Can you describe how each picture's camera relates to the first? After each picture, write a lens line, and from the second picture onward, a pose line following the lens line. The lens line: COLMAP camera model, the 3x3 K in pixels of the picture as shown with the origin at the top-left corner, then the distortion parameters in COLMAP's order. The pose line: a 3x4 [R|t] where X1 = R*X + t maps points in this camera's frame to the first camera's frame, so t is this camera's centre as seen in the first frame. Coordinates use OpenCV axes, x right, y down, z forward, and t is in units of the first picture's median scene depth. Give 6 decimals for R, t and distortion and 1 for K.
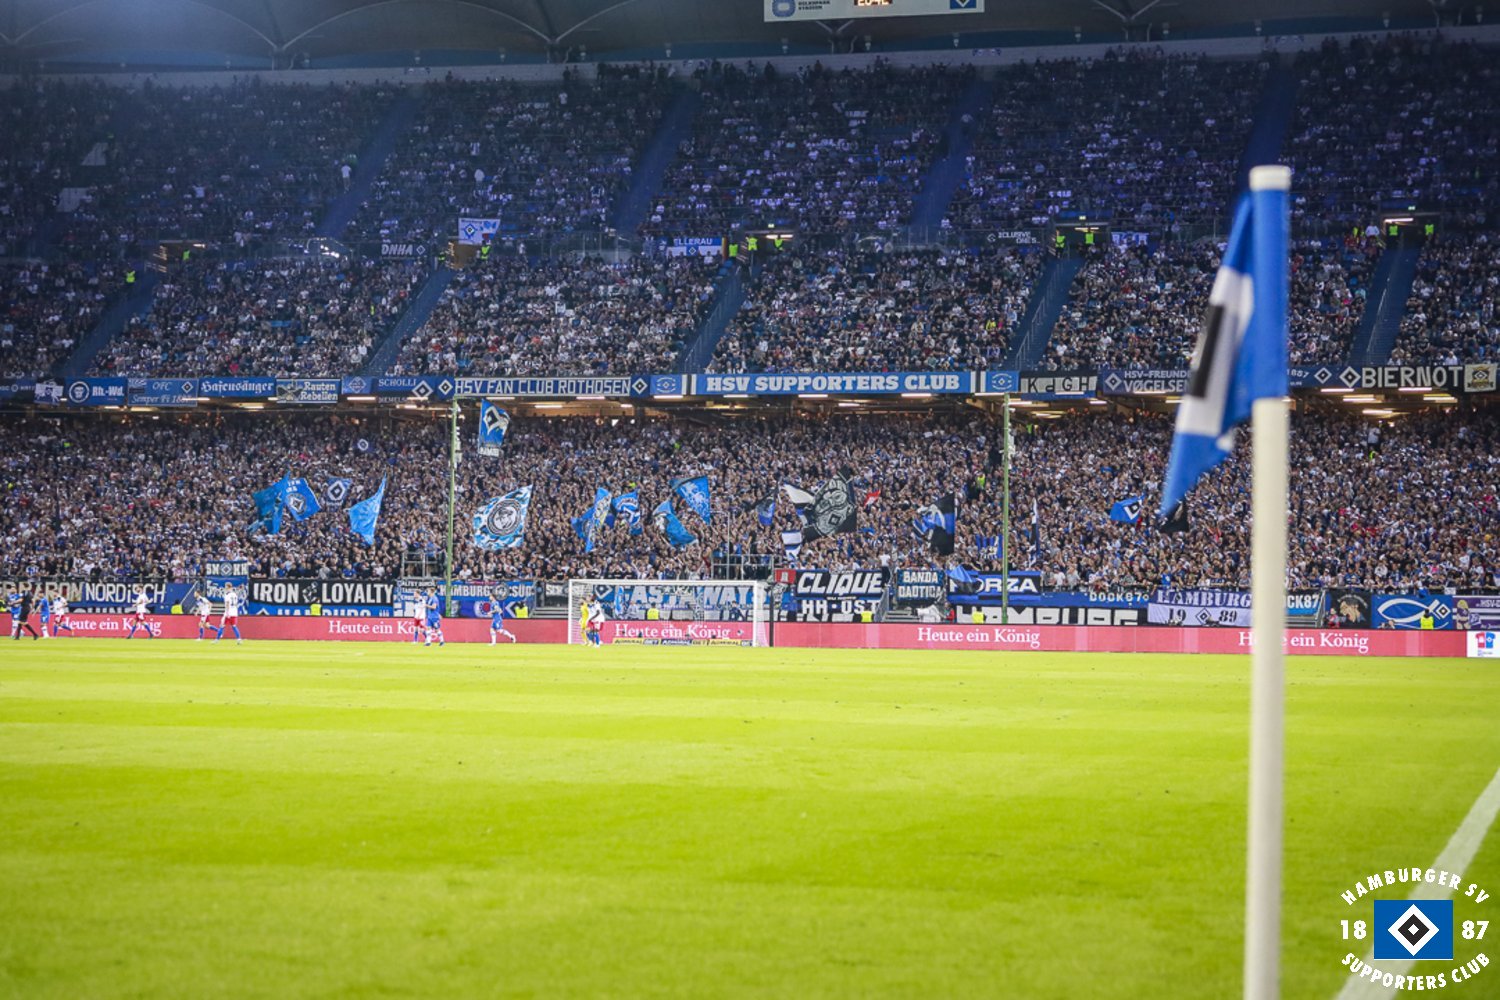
lens RADIAL K [[3016.9, 0, 750.0], [0, 3016.9, 500.0], [0, 0, 1]] dist [-0.007027, 0.167668]
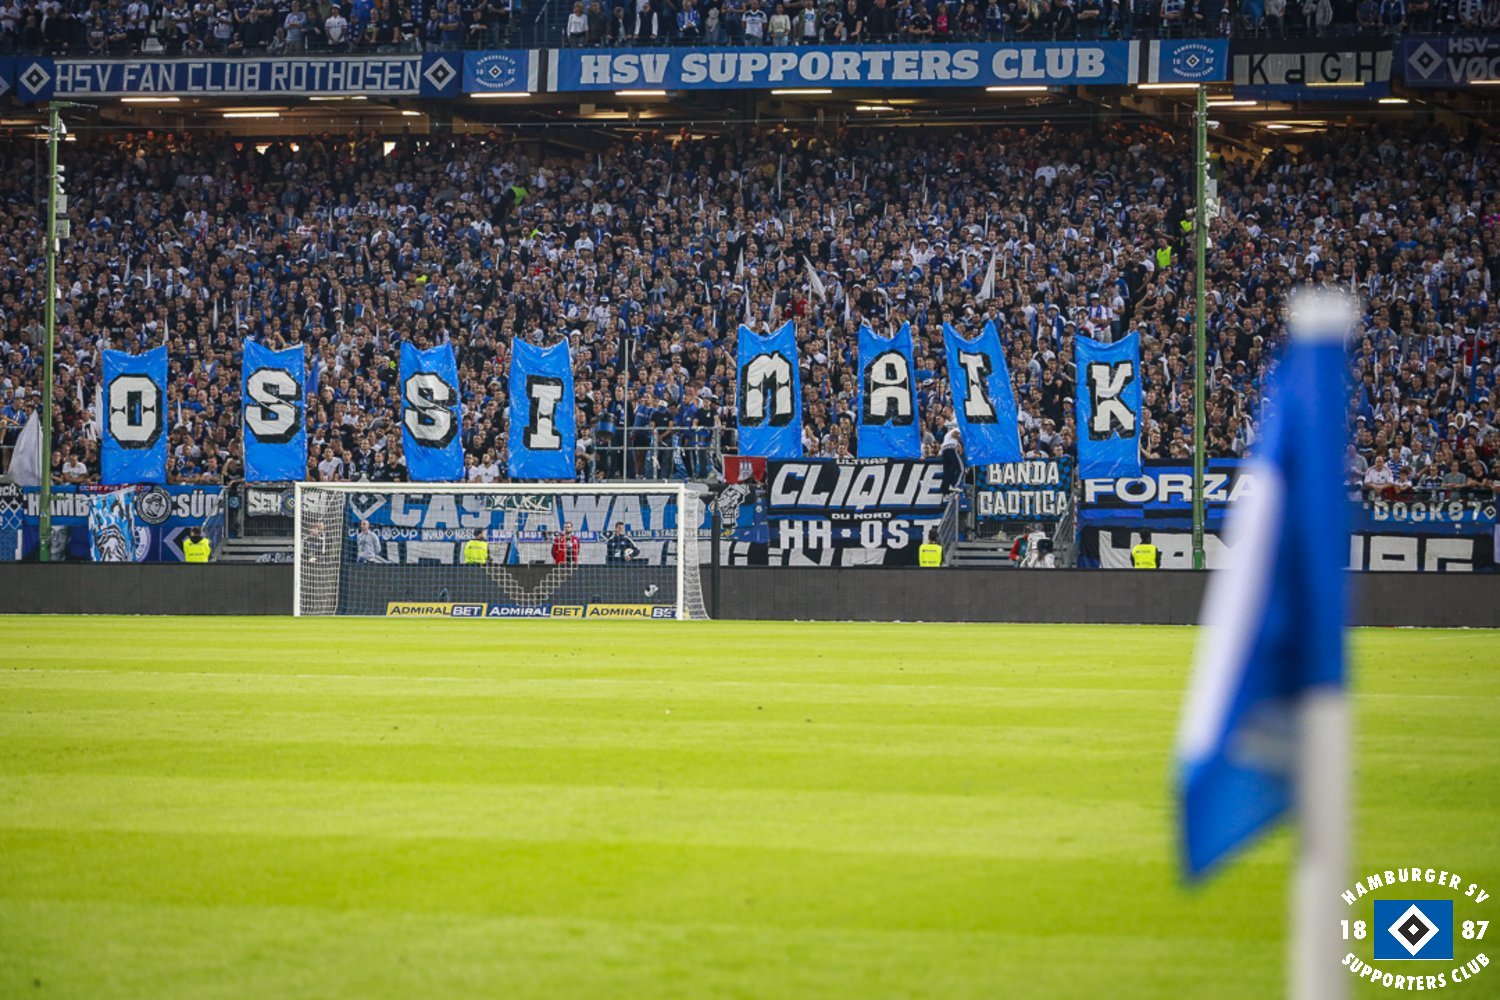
lens RADIAL K [[6308.9, 0, 714.1], [0, 6308.9, 700.8], [0, 0, 1]] dist [-0.197891, 4.417206]
pose [[0.999970, -0.006003, 0.004982, 0.001592], [0.005666, 0.997861, 0.065126, -0.003628], [-0.005362, -0.065096, 0.997865, -0.006981]]
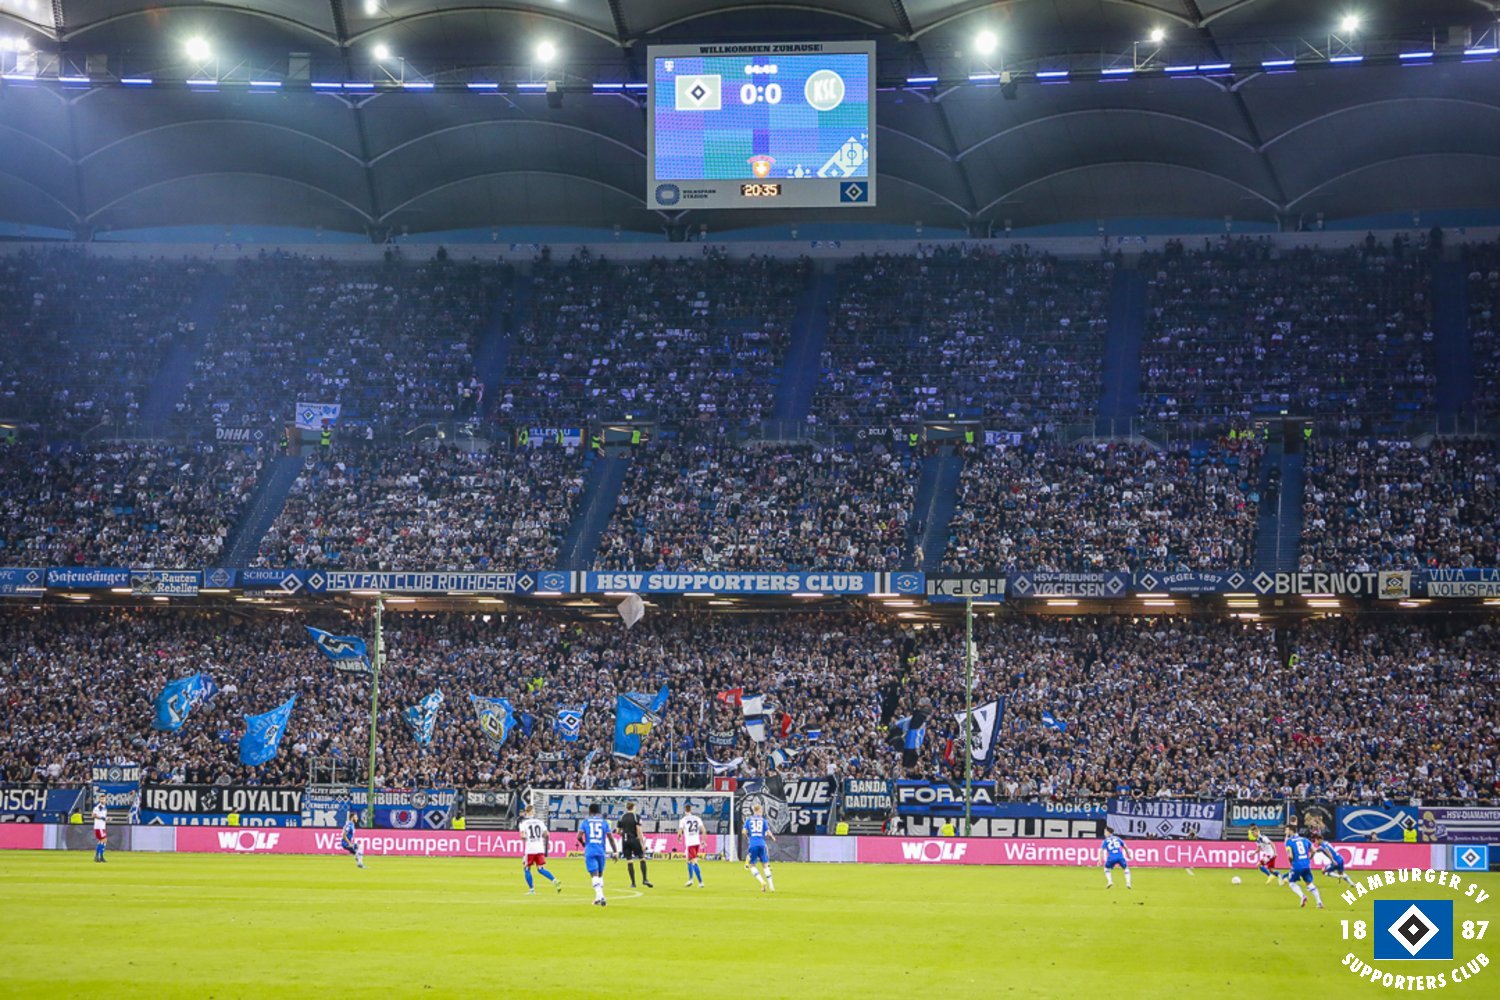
lens RADIAL K [[3056.4, 0, 750.0], [0, 3056.4, 500.0], [0, 0, 1]] dist [-0.047772, 0.331894]
pose [[0.990057, 0.015146, 0.139847, -0.113219], [-0.006691, 0.998132, -0.060731, -0.006002], [-0.140506, 0.059191, 0.988309, 0.030691]]
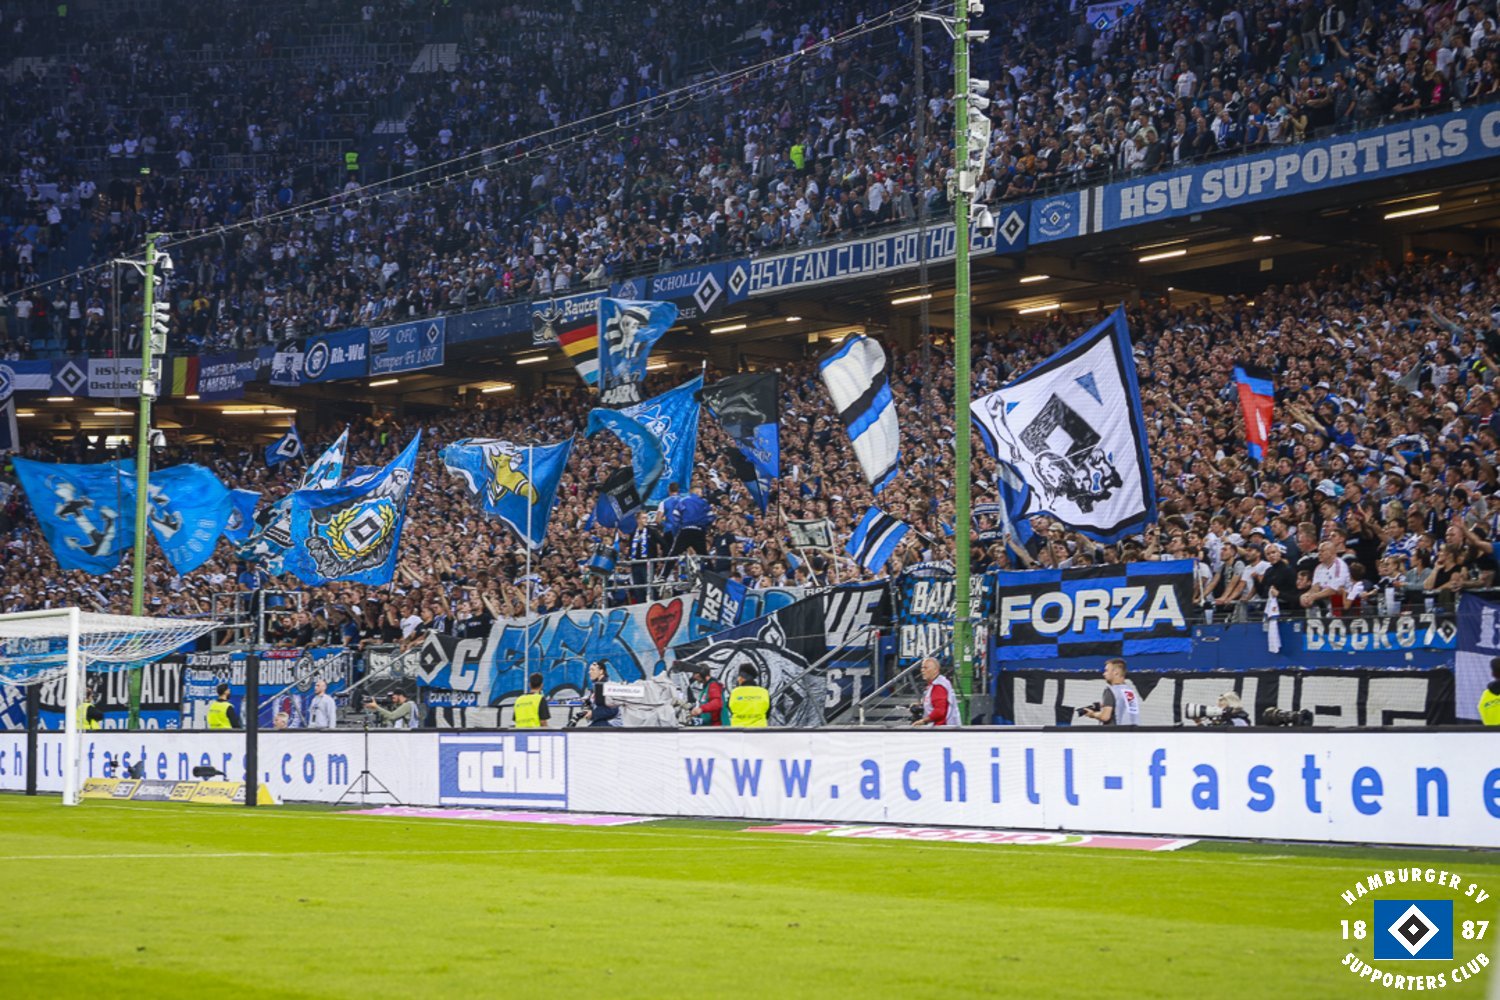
lens RADIAL K [[3027.1, 0, 750.0], [0, 3027.1, 500.0], [0, 0, 1]] dist [0.013229, -0.269403]
pose [[0.785268, -0.057990, -0.616434, 0.236632], [0.028480, 0.997934, -0.057599, 0.031994], [0.618500, 0.027675, 0.785297, 0.681407]]
